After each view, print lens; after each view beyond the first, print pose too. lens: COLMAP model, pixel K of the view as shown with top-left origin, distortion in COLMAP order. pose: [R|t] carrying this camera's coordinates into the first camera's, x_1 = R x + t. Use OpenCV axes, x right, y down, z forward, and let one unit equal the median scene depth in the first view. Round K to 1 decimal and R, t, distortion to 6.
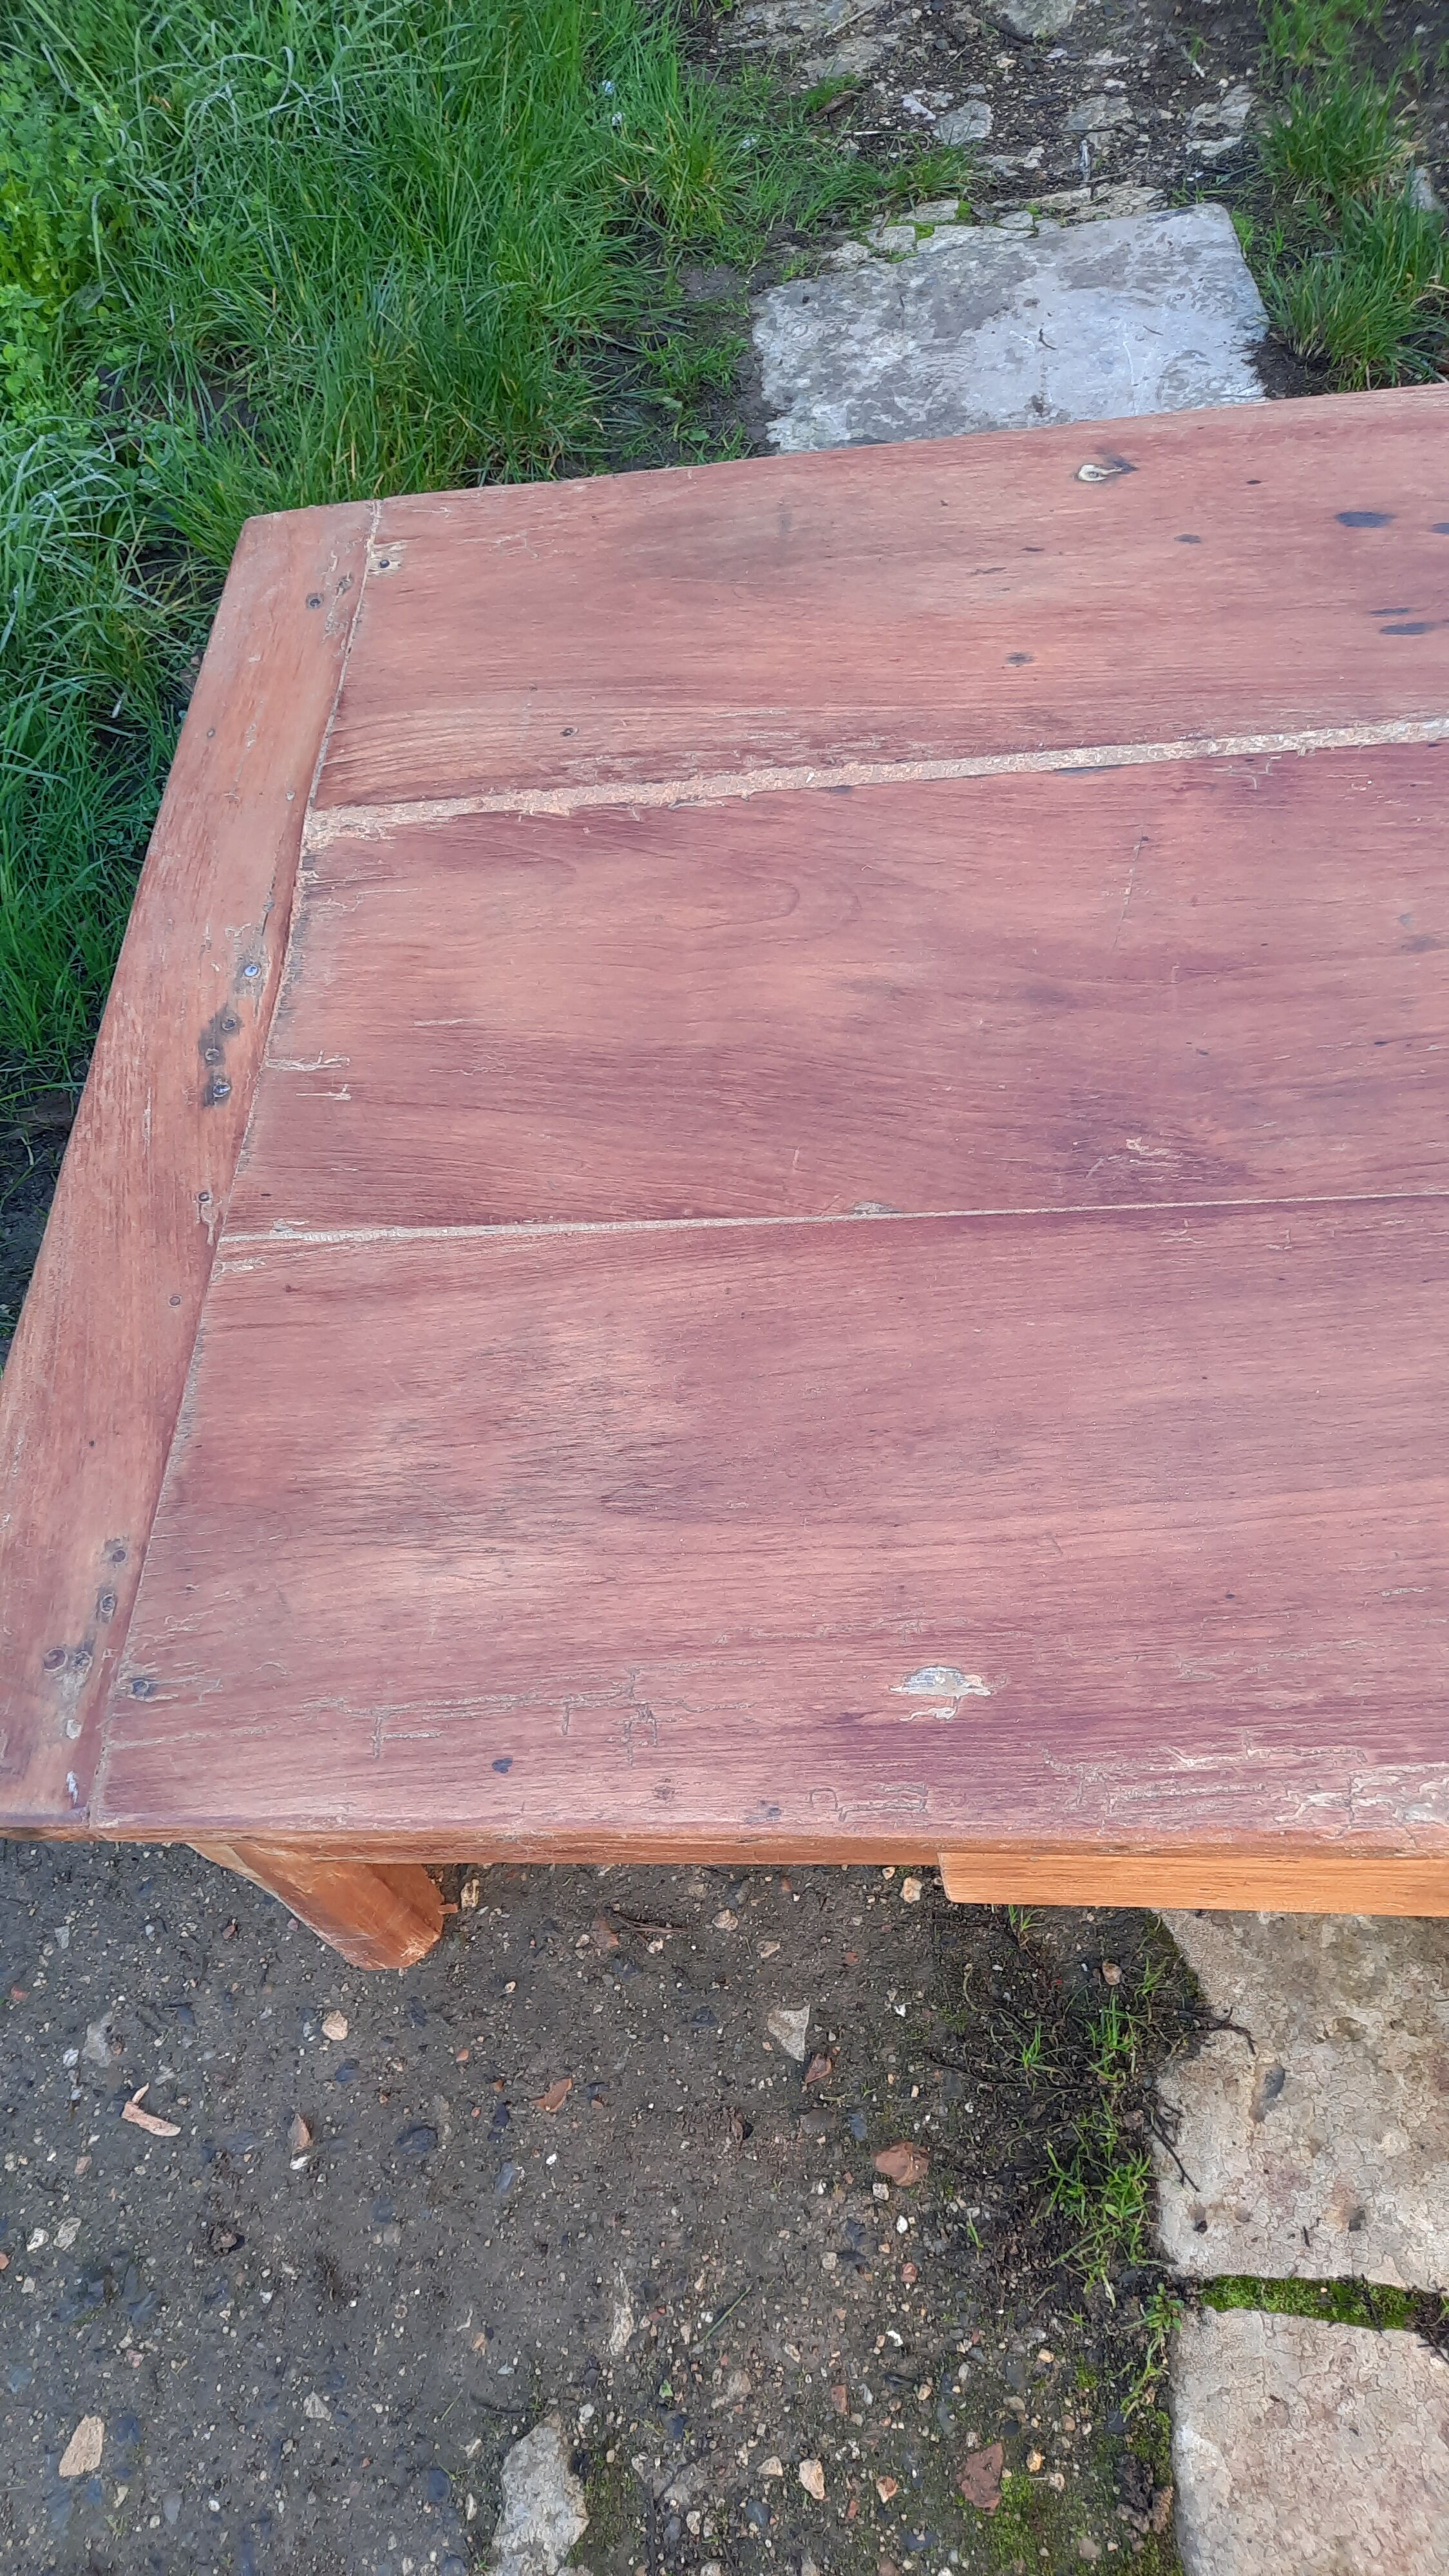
lens RADIAL K [[1901.7, 0, 680.8], [0, 1901.7, 1298.7], [0, 0, 1]] dist [0.041885, -0.051589]
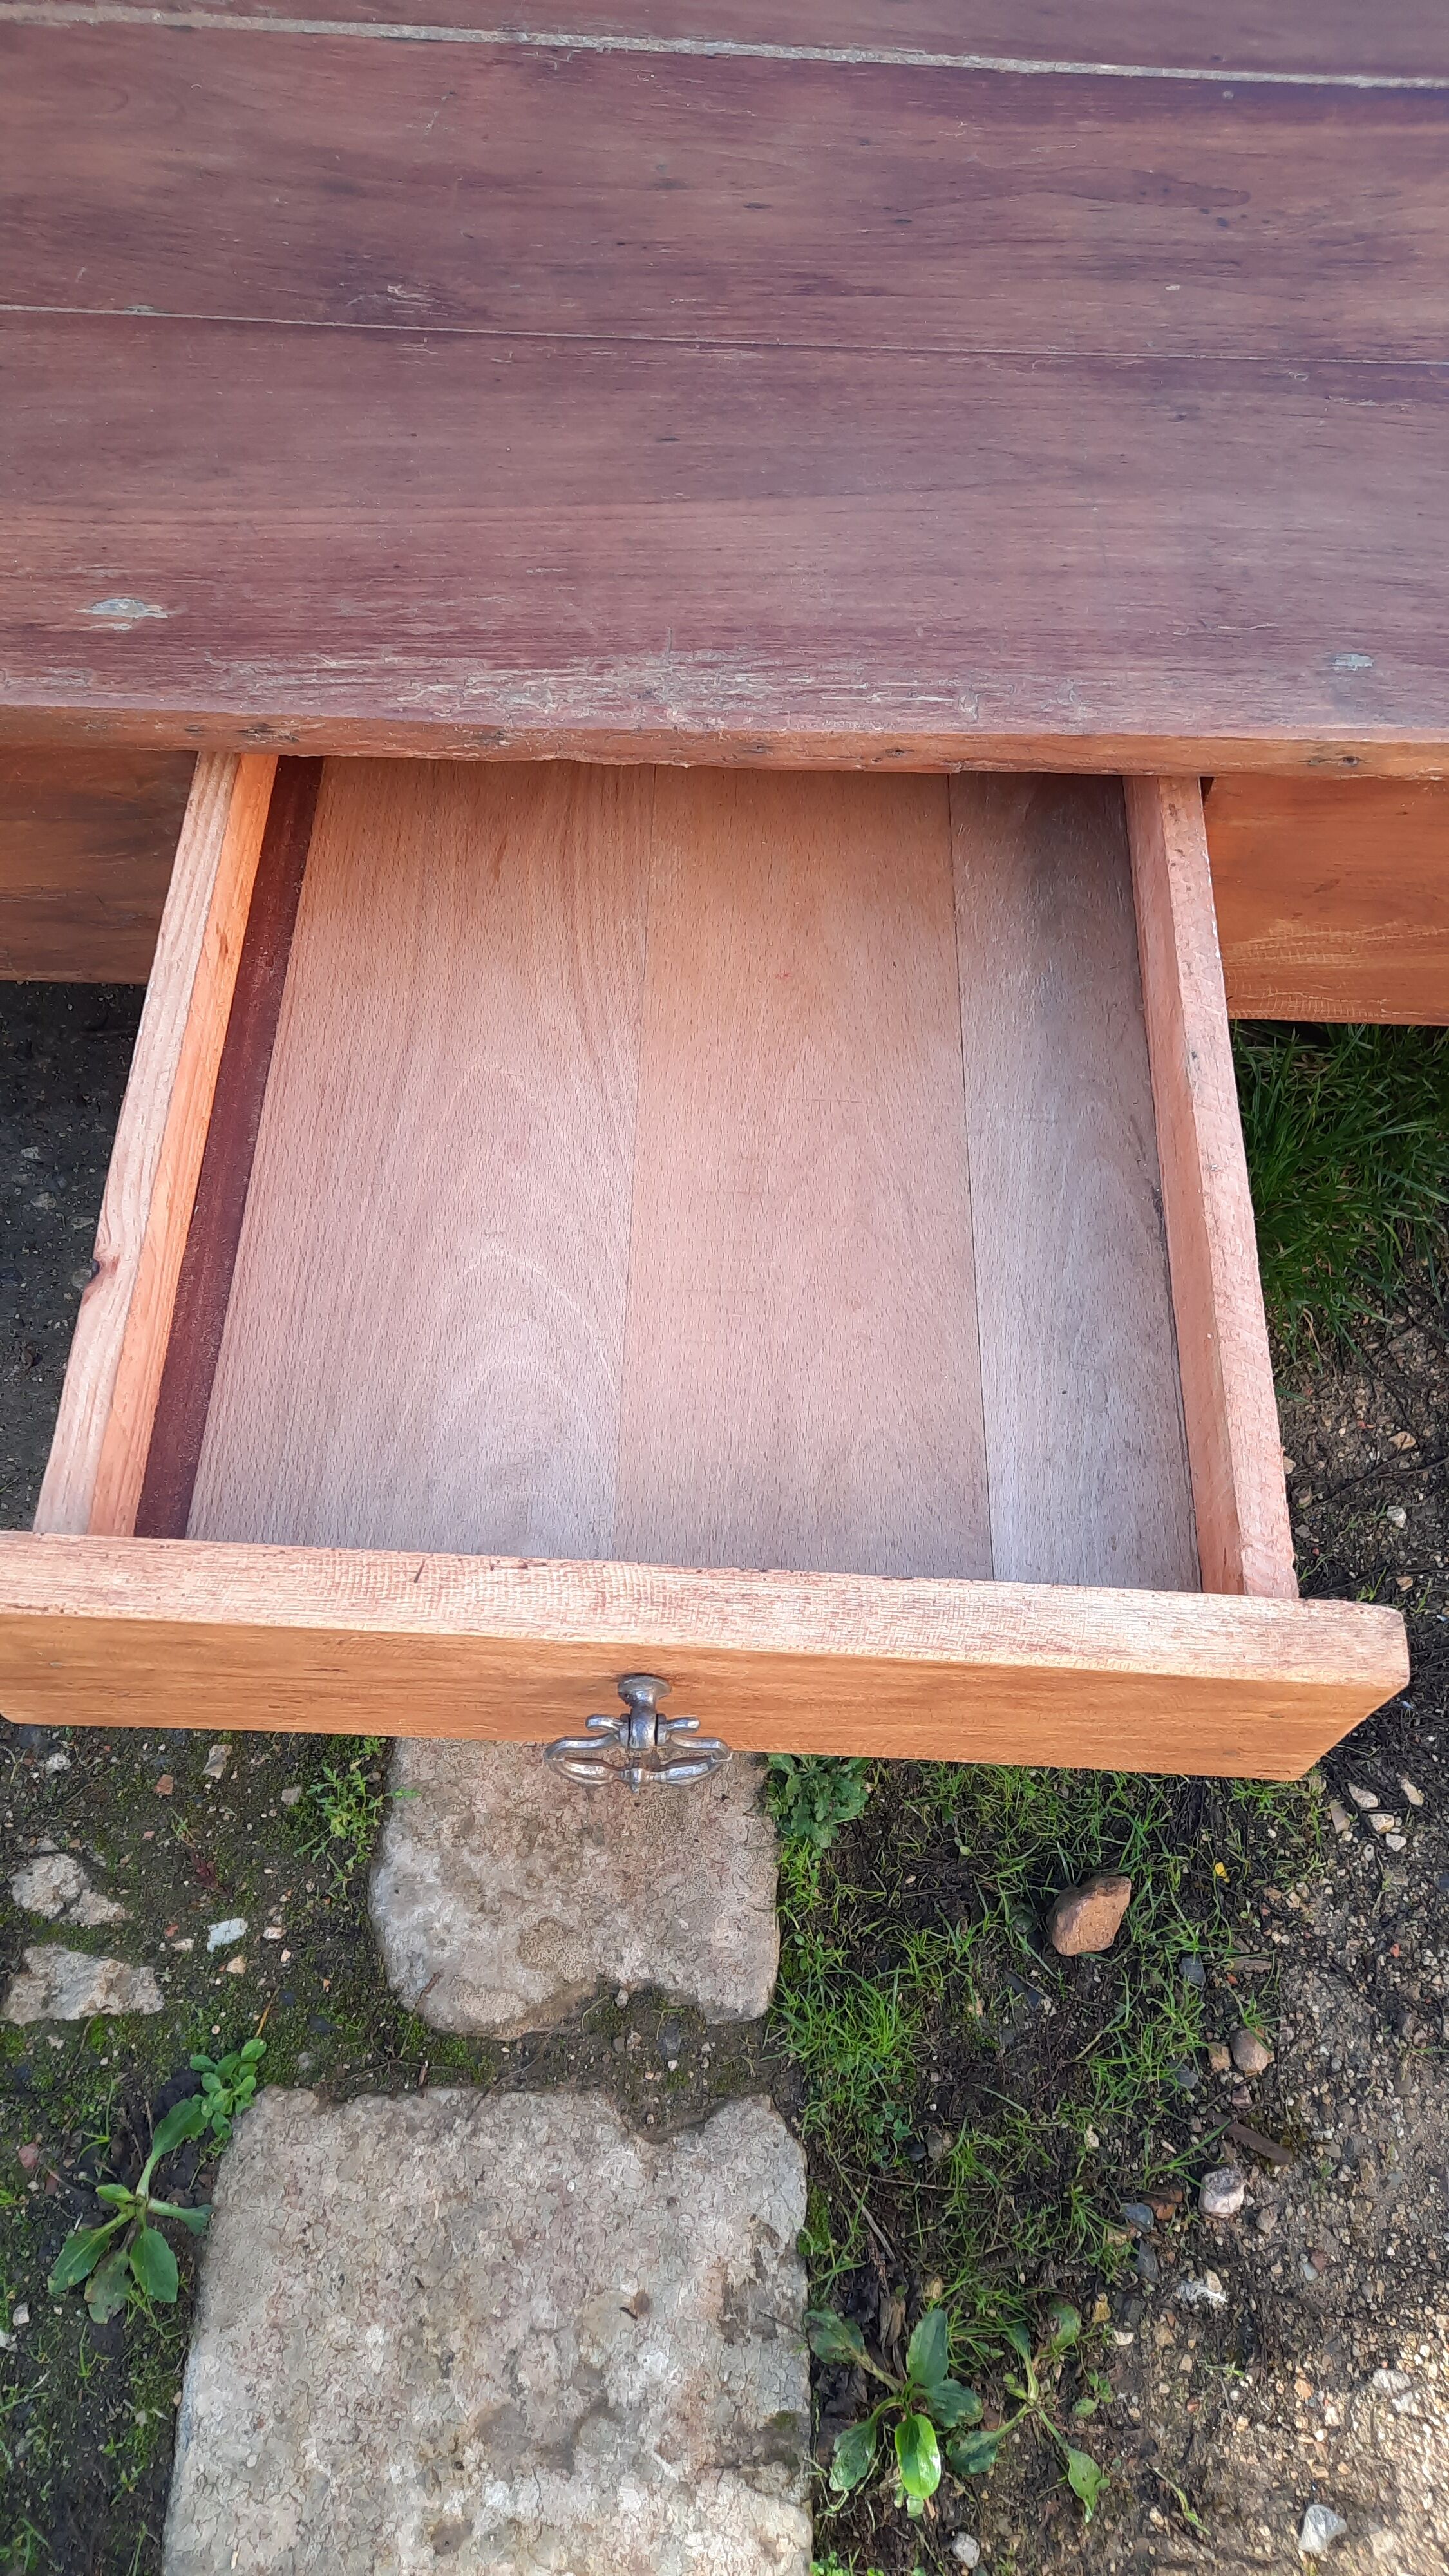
lens RADIAL K [[1901.7, 0, 691.6], [0, 1901.7, 1322.1], [0, 0, 1]] dist [0.041885, -0.051589]
pose [[0.978700, 0.065081, 0.194709, 0.199641], [-0.062240, 0.997847, -0.020681, 0.455209], [-0.195635, 0.008121, 0.980643, -0.094949]]
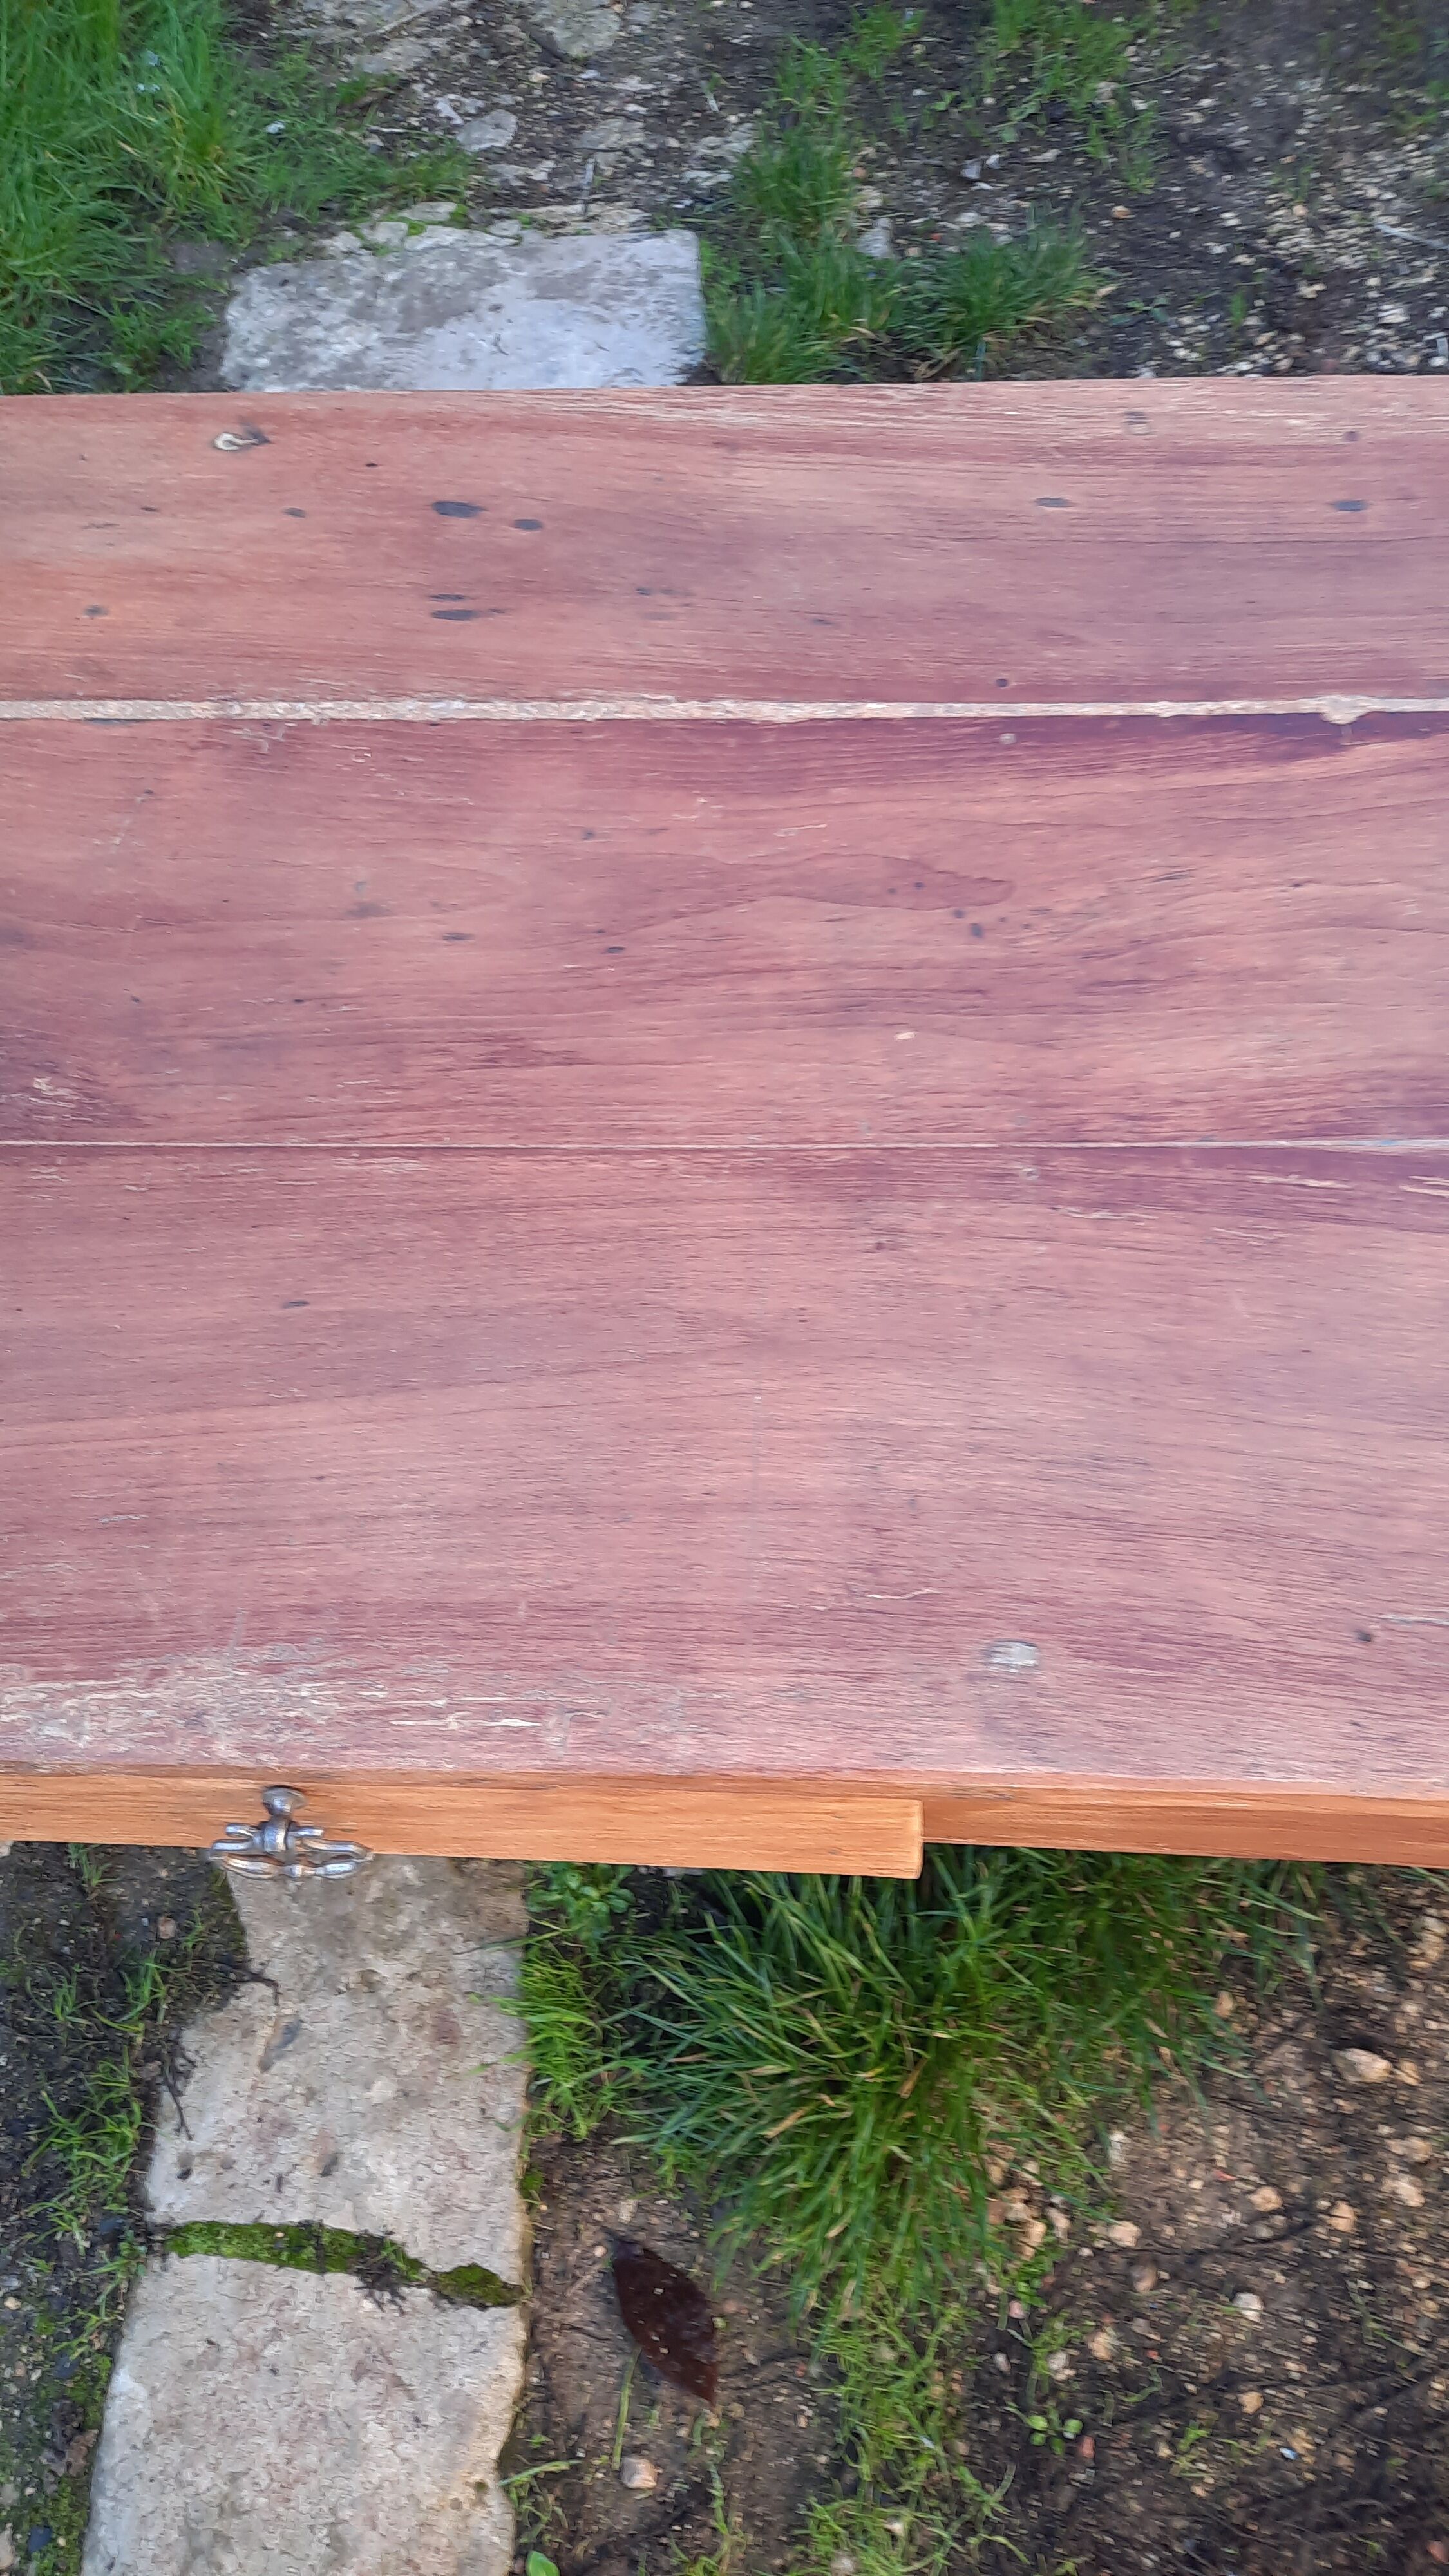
lens RADIAL K [[1901.7, 0, 707.6], [0, 1901.7, 1301.4], [0, 0, 1]] dist [0.041885, -0.051589]
pose [[0.993419, 0.049685, 0.103196, 0.425807], [-0.048669, 0.998739, -0.012340, 0.025559], [-0.103679, 0.007236, 0.994585, -0.034299]]
